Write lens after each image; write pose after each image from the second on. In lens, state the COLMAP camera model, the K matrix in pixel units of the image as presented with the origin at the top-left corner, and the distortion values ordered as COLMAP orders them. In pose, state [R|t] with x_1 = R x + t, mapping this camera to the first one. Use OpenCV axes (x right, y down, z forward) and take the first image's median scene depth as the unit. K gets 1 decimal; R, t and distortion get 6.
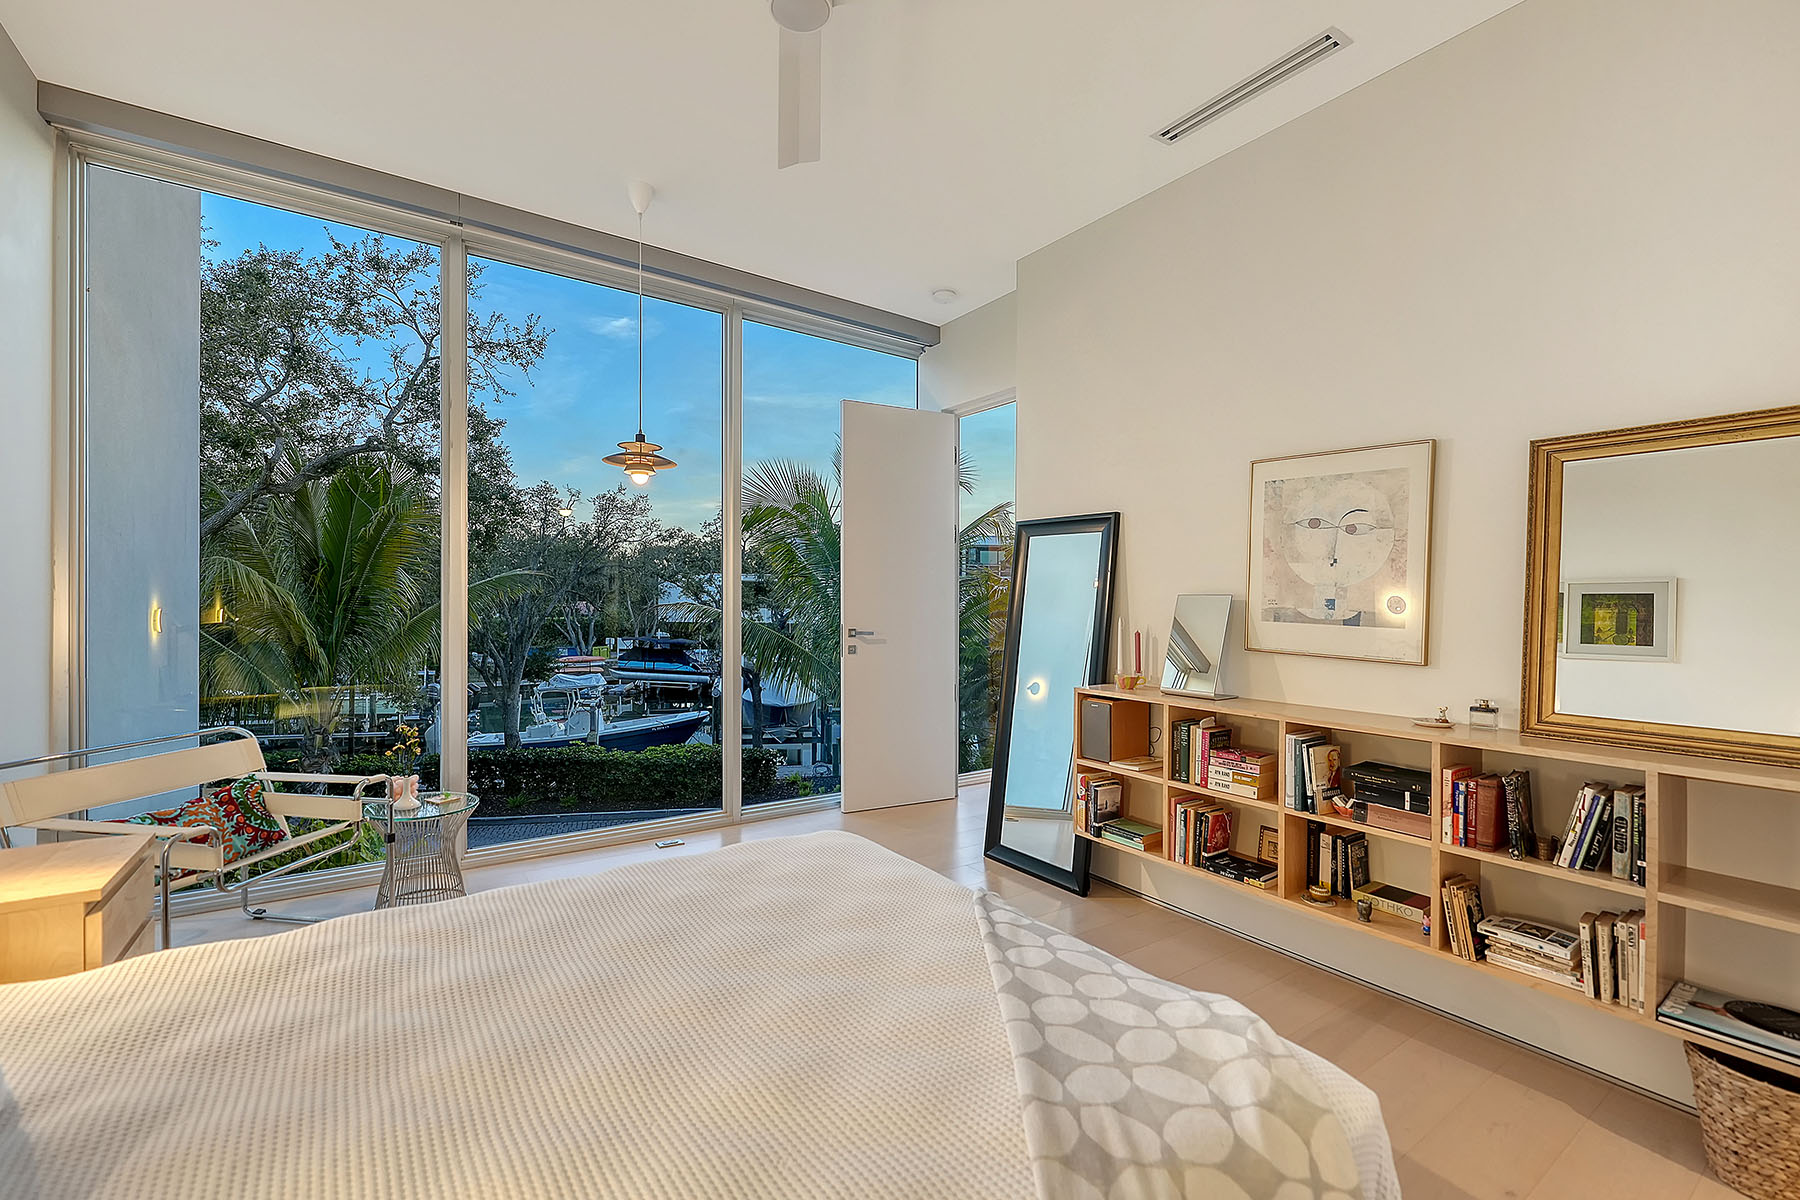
lens RADIAL K [[739.1, 0, 894.7], [0, 739.1, 610.2], [0, 0, 1]] dist [-0.009854, -0.000153]
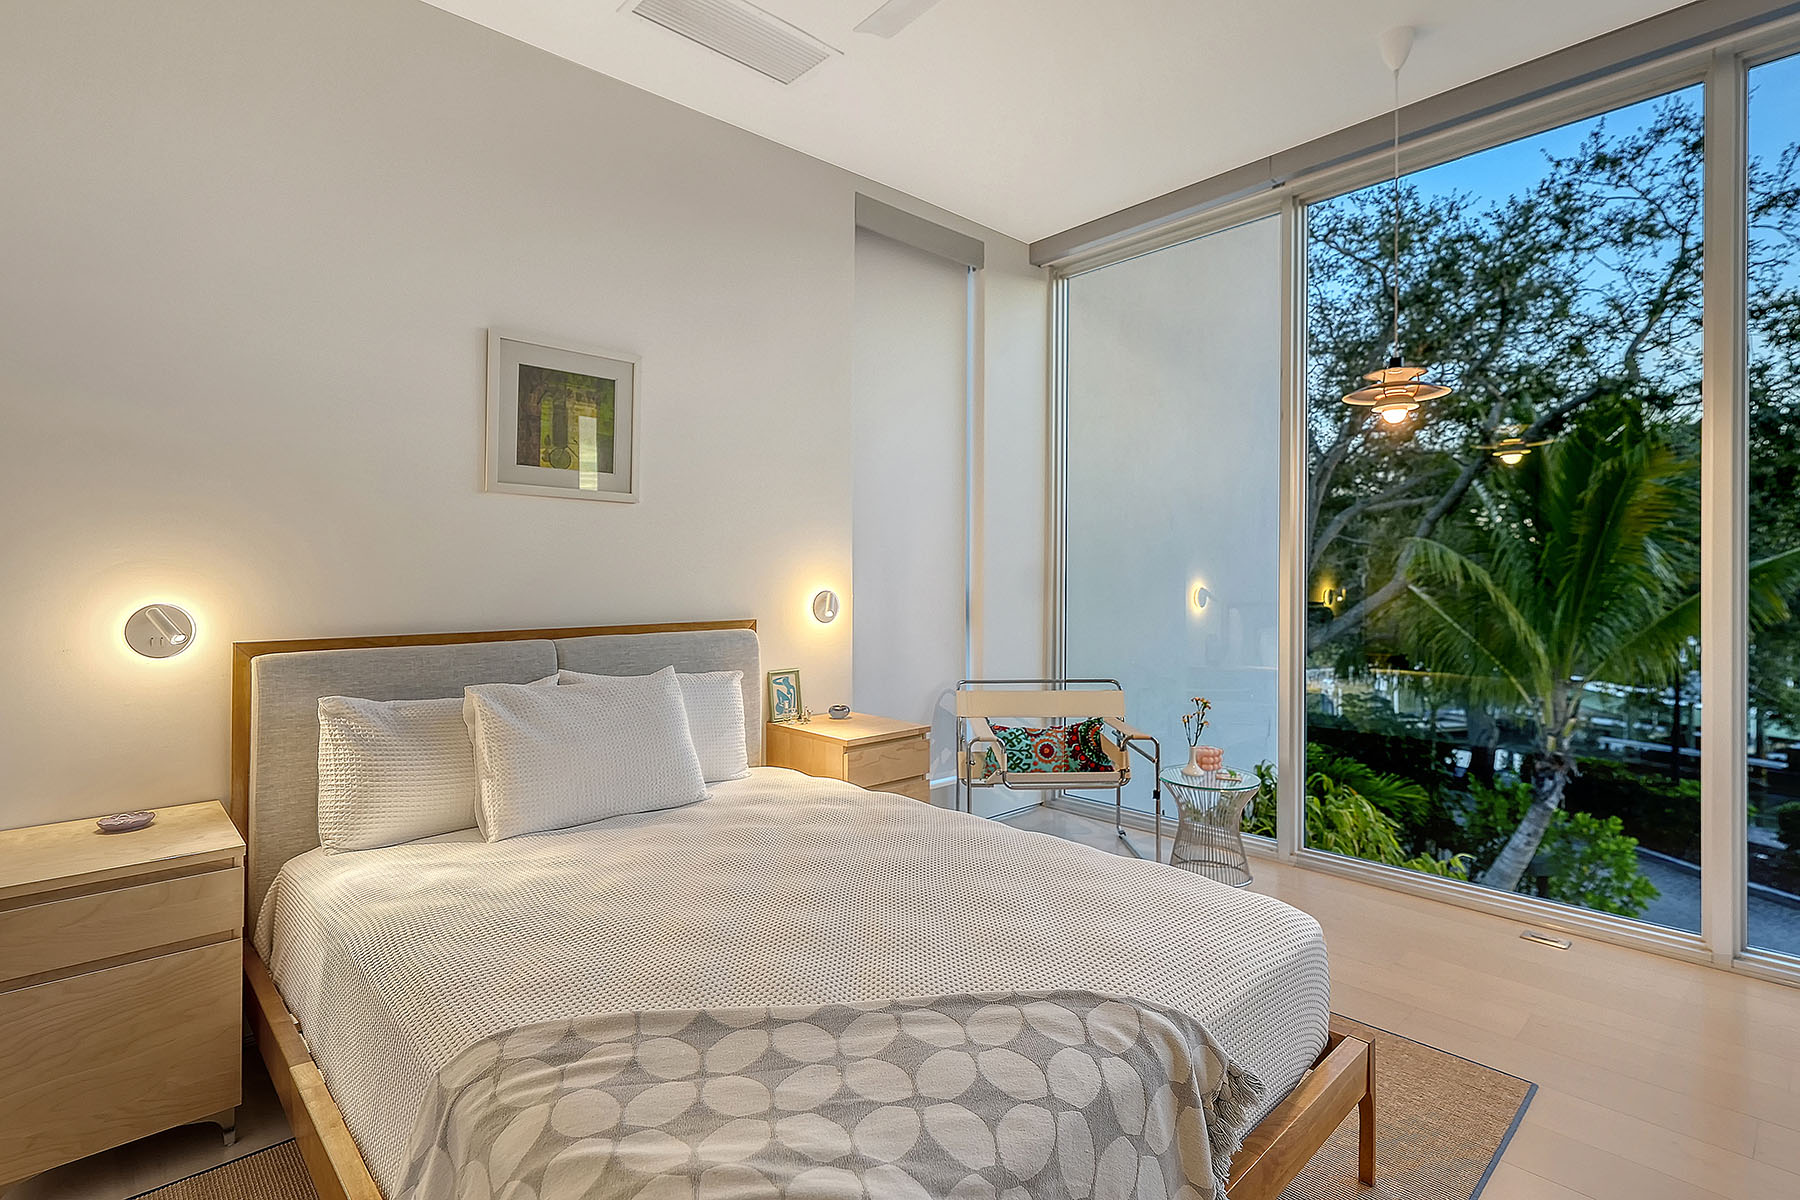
lens RADIAL K [[874.6, 0, 893.6], [0, 874.6, 567.3], [0, 0, 1]] dist [0.003638, 0.000792]
pose [[0.144125, -0.014851, -0.989448, 1.018711], [-0.012520, 0.999780, -0.016830, -0.000435], [0.989480, 0.014813, 0.143907, 0.760947]]
